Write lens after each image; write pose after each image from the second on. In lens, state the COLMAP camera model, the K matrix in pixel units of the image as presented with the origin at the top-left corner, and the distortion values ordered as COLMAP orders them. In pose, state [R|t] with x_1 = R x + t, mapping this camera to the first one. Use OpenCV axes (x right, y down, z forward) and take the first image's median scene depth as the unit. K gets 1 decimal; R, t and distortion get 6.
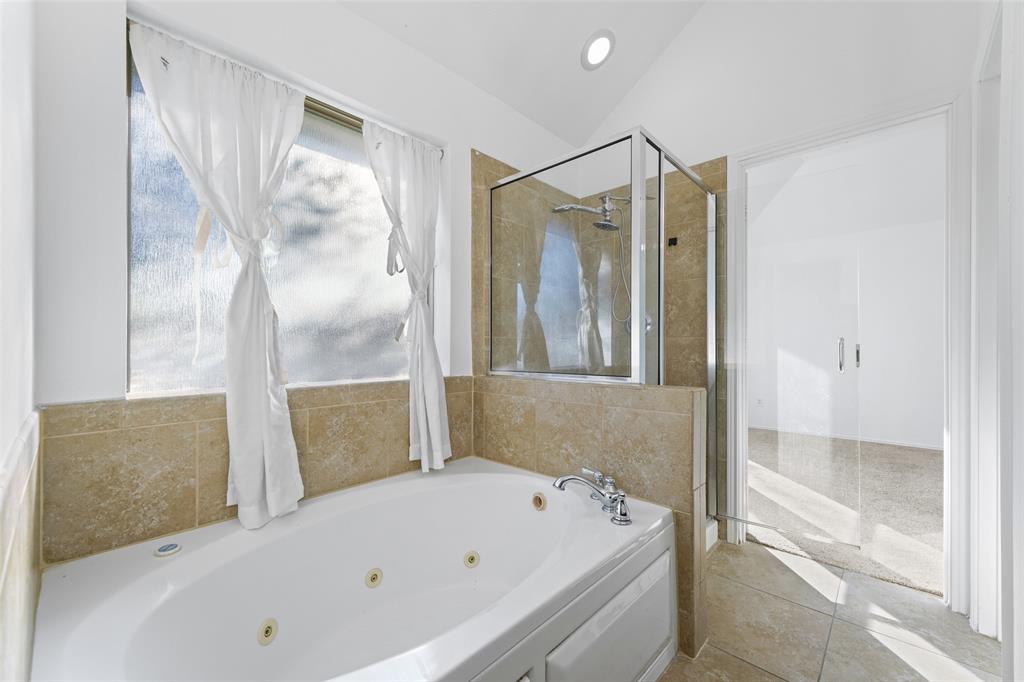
lens RADIAL K [[411.3, 0, 501.4], [0, 411.3, 343.9], [0, 0, 1]] dist [0.010802, -0.004090]
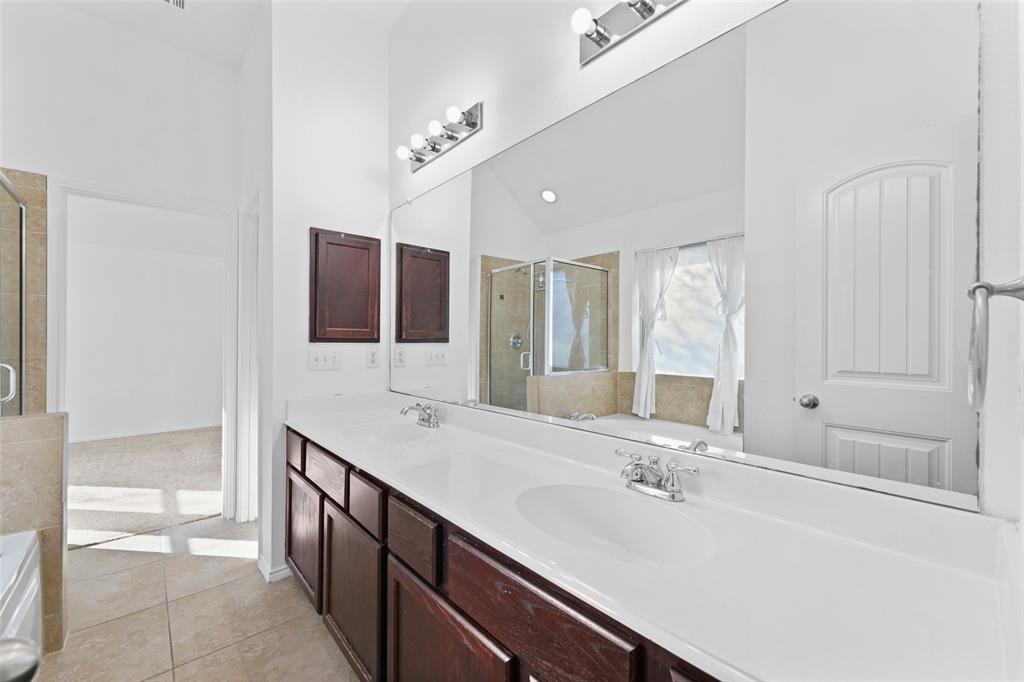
lens RADIAL K [[411.3, 0, 507.4], [0, 411.3, 339.8], [0, 0, 1]] dist [0.010802, -0.004090]
pose [[0.088573, 0.002475, 0.996067, -0.416336], [-0.007004, 0.999974, -0.001862, -0.076261], [-0.996045, -0.006812, 0.088588, -0.237414]]
